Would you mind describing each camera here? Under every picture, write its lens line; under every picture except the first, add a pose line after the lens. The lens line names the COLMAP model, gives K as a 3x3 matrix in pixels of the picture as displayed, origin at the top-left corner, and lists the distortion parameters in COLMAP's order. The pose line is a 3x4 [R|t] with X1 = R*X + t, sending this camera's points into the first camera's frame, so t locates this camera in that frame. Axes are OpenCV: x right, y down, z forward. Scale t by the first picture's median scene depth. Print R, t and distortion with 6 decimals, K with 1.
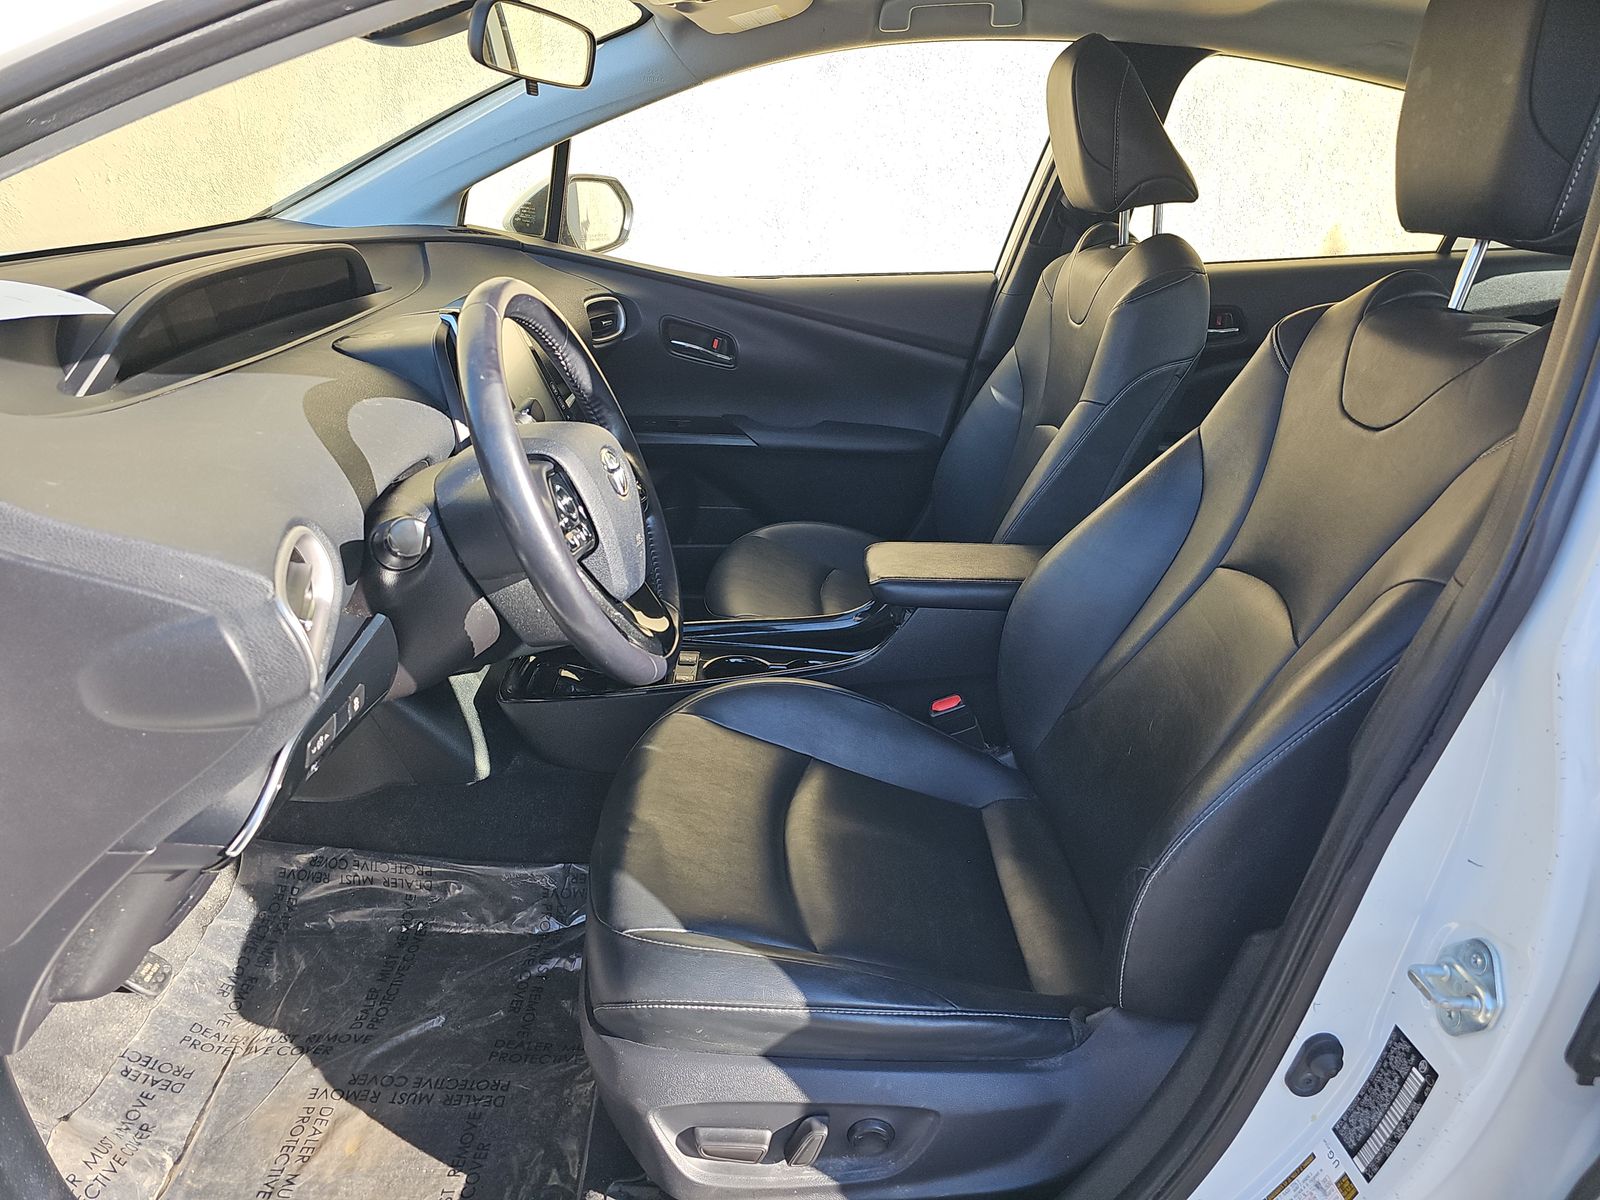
lens RADIAL K [[1157.2, 0, 800.0], [0, 1157.2, 600.0], [0, 0, 1]] dist [0.038412, -0.038924]
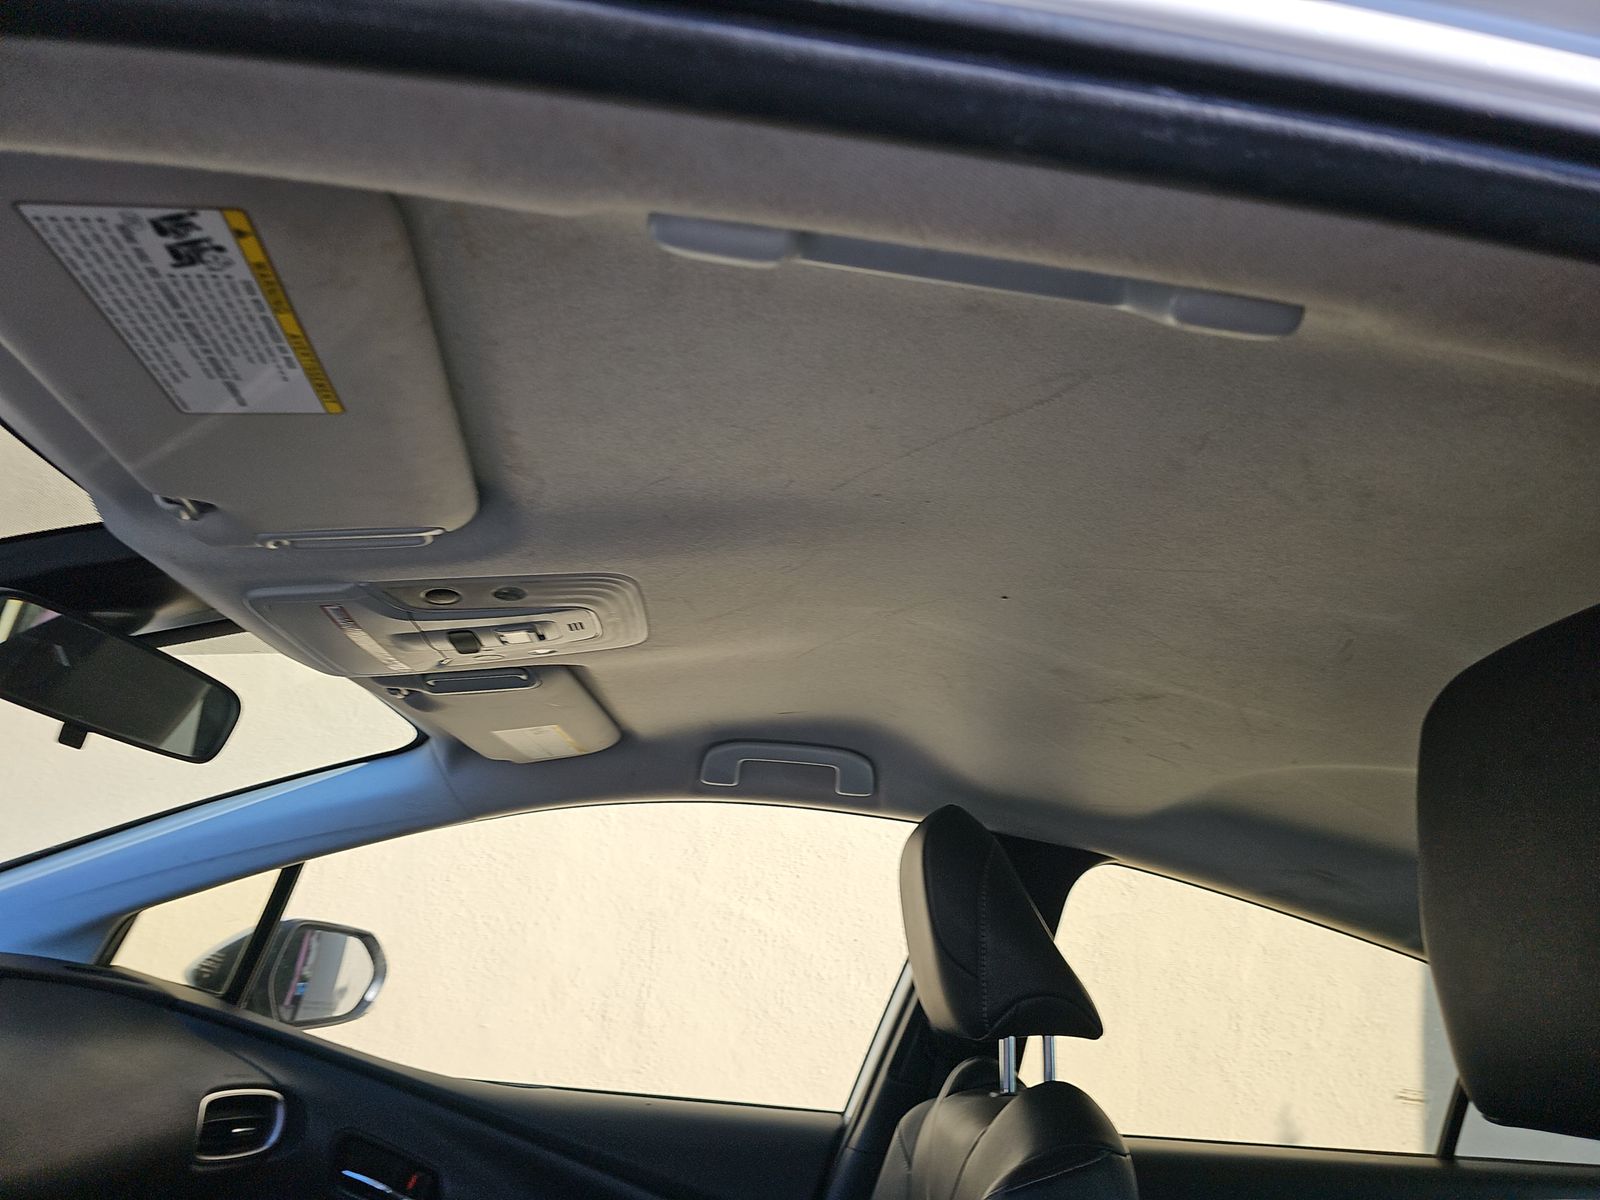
lens RADIAL K [[1157.2, 0, 800.0], [0, 1157.2, 600.0], [0, 0, 1]] dist [0.038412, -0.038924]
pose [[0.992473, 0.120653, 0.020966, 0.102775], [-0.080643, 0.772752, -0.629564, -0.083517], [-0.092161, 0.623135, 0.776666, 0.281259]]
